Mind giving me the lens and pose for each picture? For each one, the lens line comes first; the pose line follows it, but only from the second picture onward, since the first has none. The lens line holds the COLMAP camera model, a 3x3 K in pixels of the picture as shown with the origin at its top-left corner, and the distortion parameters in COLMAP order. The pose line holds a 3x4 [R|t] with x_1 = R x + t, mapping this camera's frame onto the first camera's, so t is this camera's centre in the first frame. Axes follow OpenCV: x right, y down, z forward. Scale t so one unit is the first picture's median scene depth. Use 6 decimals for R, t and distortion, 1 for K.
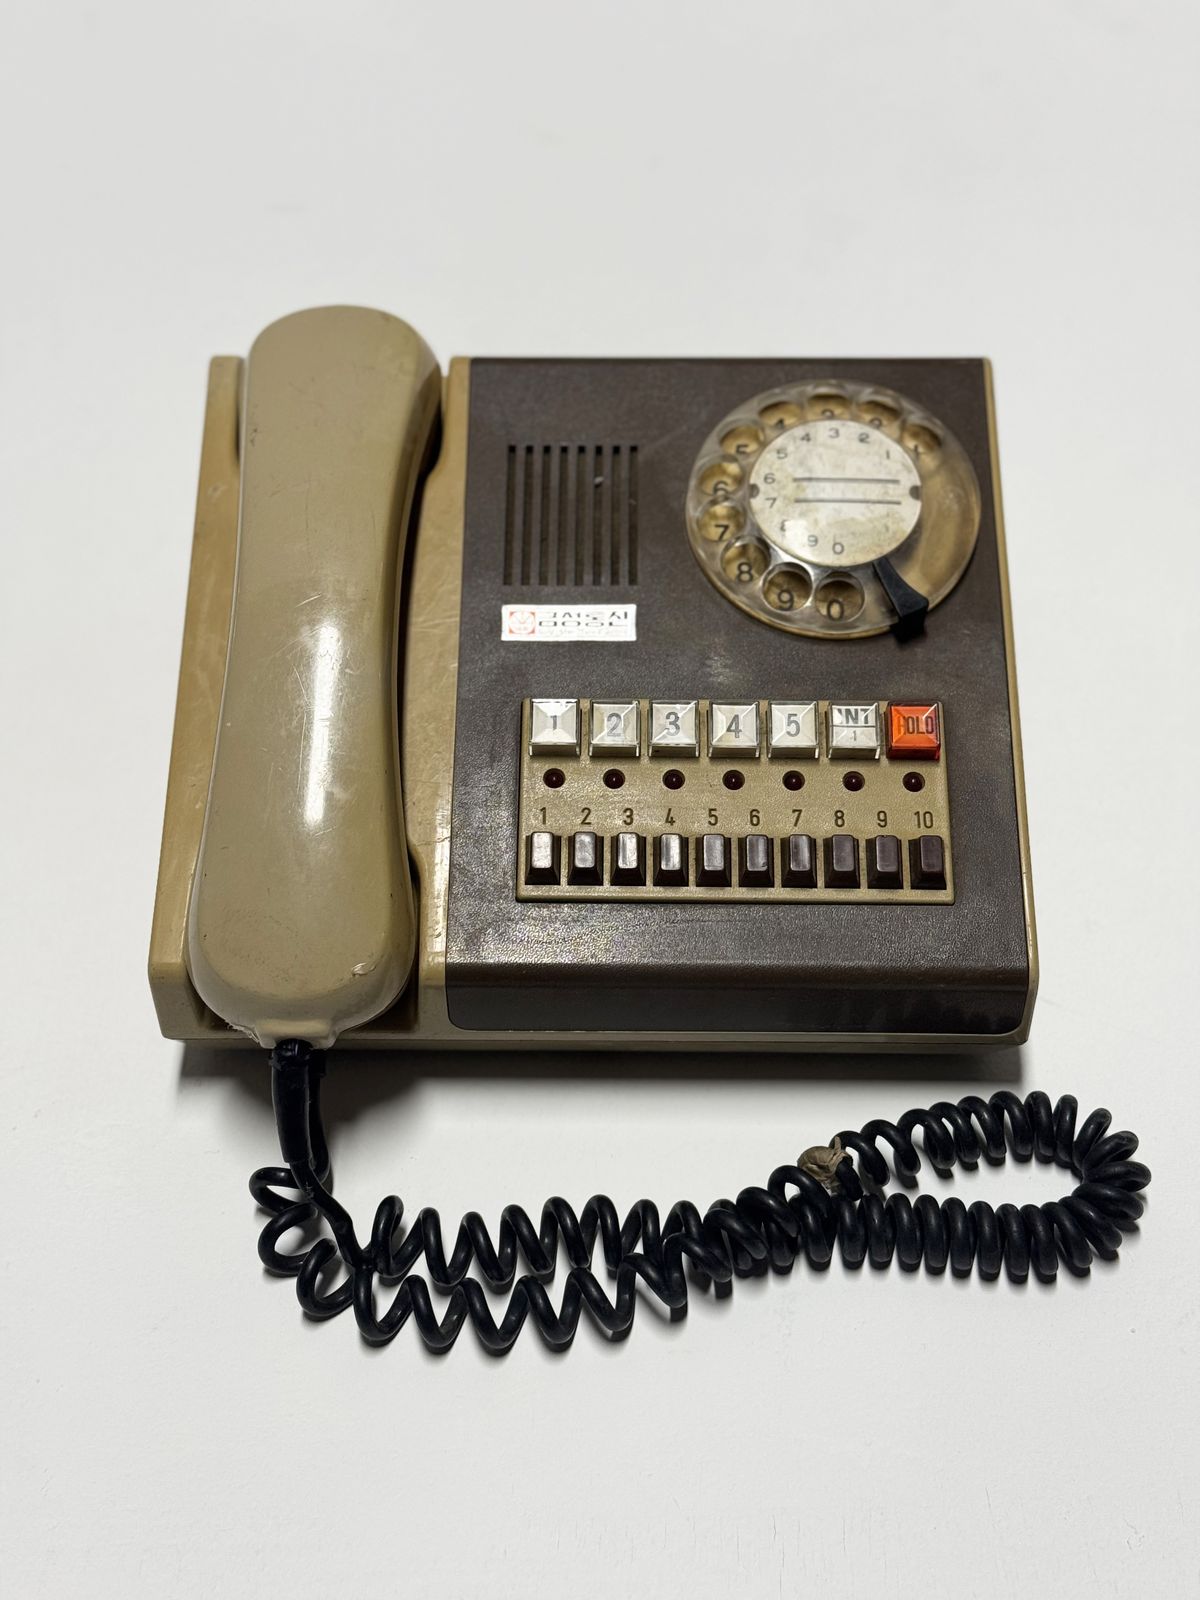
lens RADIAL K [[2228.3, 0, 599.7], [0, 2228.3, 797.7], [0, 0, 1]] dist [0.148534, 0.000000]
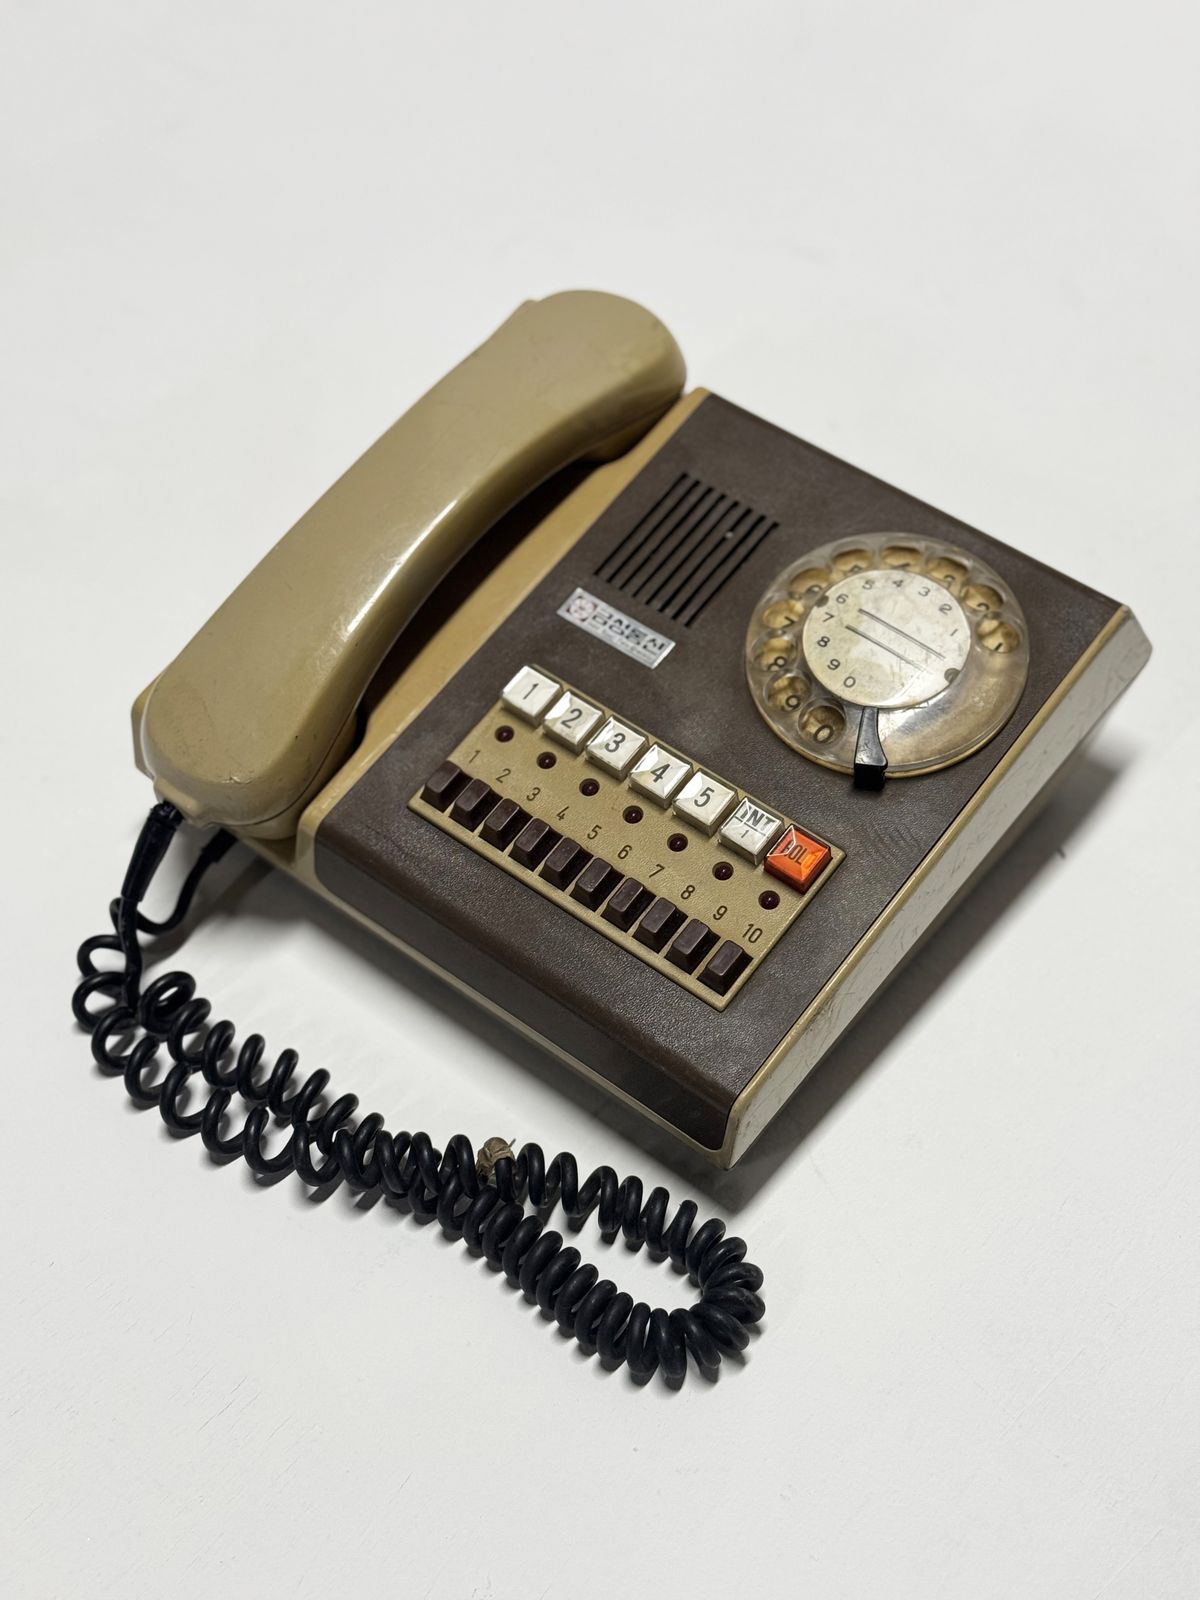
lens RADIAL K [[2228.3, 0, 601.7], [0, 2228.3, 801.0], [0, 0, 1]] dist [0.148534, 0.000000]
pose [[0.792910, 0.485368, -0.368389, 0.426040], [-0.501778, 0.863106, 0.057166, -0.065112], [0.345706, 0.139522, 0.927912, 0.001046]]
